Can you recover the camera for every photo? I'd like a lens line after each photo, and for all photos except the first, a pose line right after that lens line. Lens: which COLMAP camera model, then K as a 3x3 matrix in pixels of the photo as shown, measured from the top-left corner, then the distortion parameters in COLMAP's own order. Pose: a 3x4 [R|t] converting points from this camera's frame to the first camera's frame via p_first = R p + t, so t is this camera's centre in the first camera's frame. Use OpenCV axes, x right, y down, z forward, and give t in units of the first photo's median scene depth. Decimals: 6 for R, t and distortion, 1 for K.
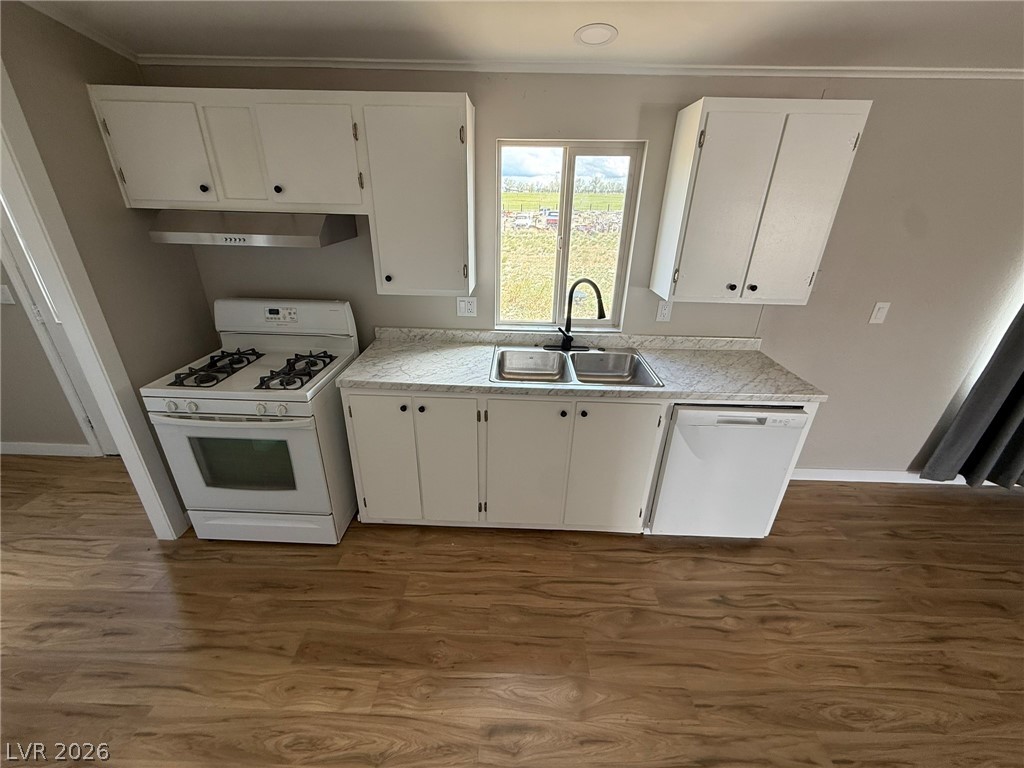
lens RADIAL K [[409.9, 0, 510.0], [0, 409.9, 381.9], [0, 0, 1]] dist [-0.000526, 0.000540]
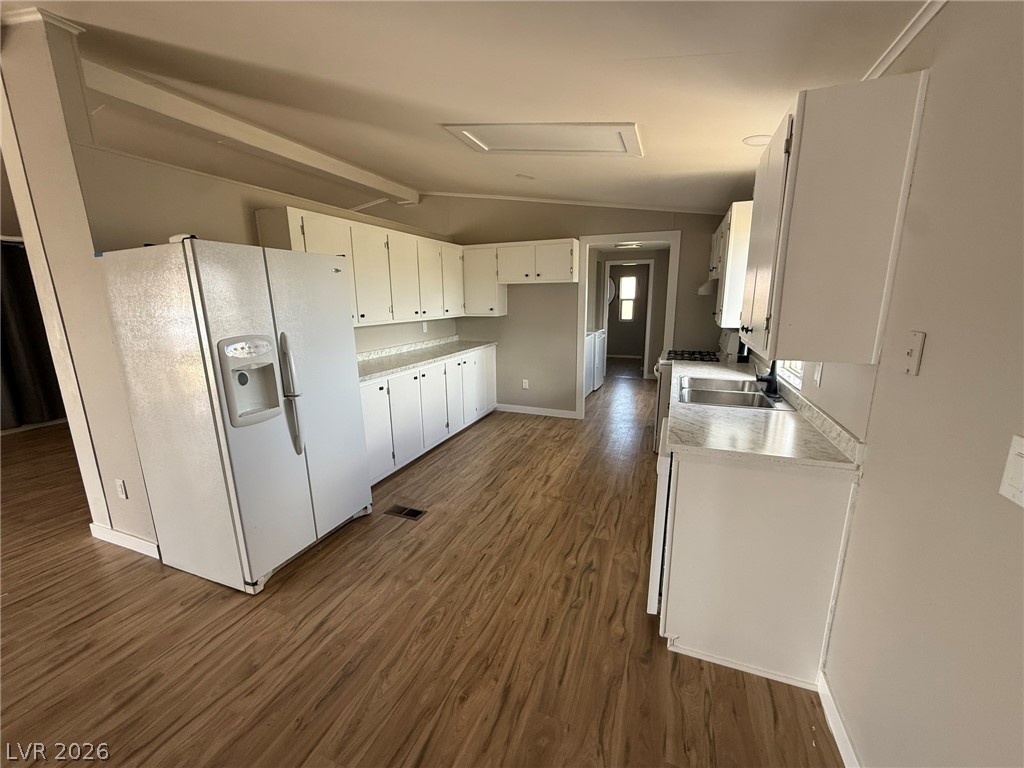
lens RADIAL K [[409.9, 0, 511.6], [0, 409.9, 382.4], [0, 0, 1]] dist [-0.000526, 0.000540]
pose [[-0.345674, 0.172711, -0.922323, 1.921883], [-0.388920, 0.868145, 0.308327, -0.252252], [0.853962, 0.465291, -0.232924, 0.999158]]
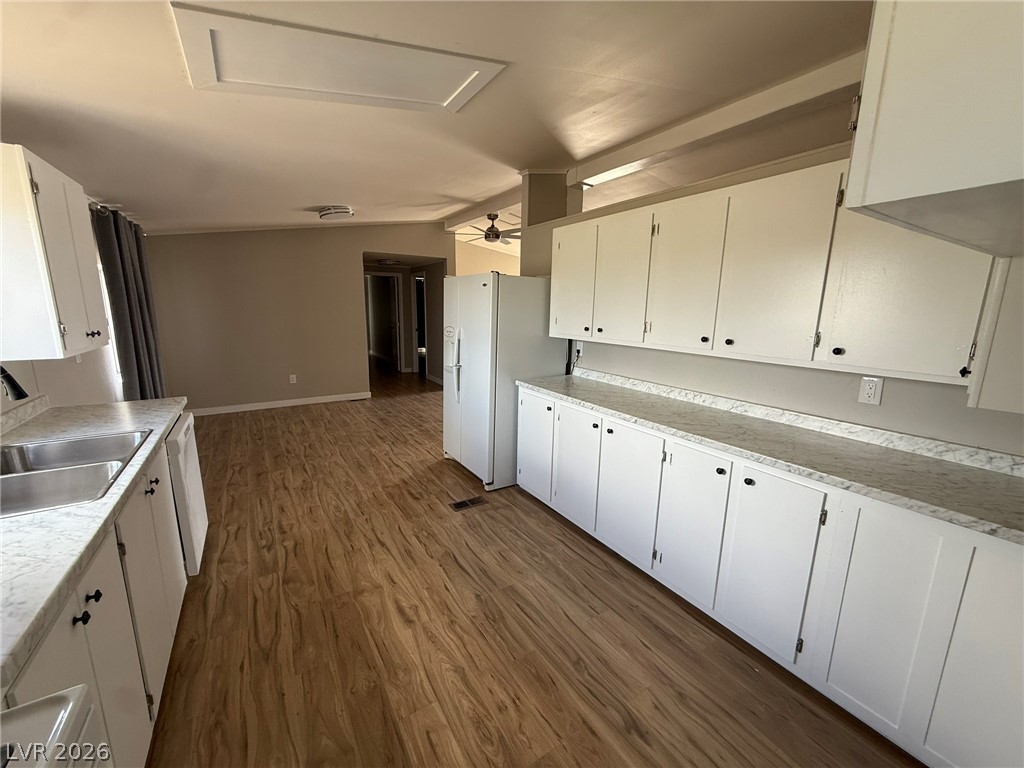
lens RADIAL K [[409.9, 0, 507.0], [0, 409.9, 387.9], [0, 0, 1]] dist [-0.000526, 0.000540]
pose [[-0.543490, -0.197091, 0.815950, -1.060085], [0.326515, 0.845856, 0.421800, -0.251047], [-0.773309, 0.495664, -0.395361, 0.805840]]
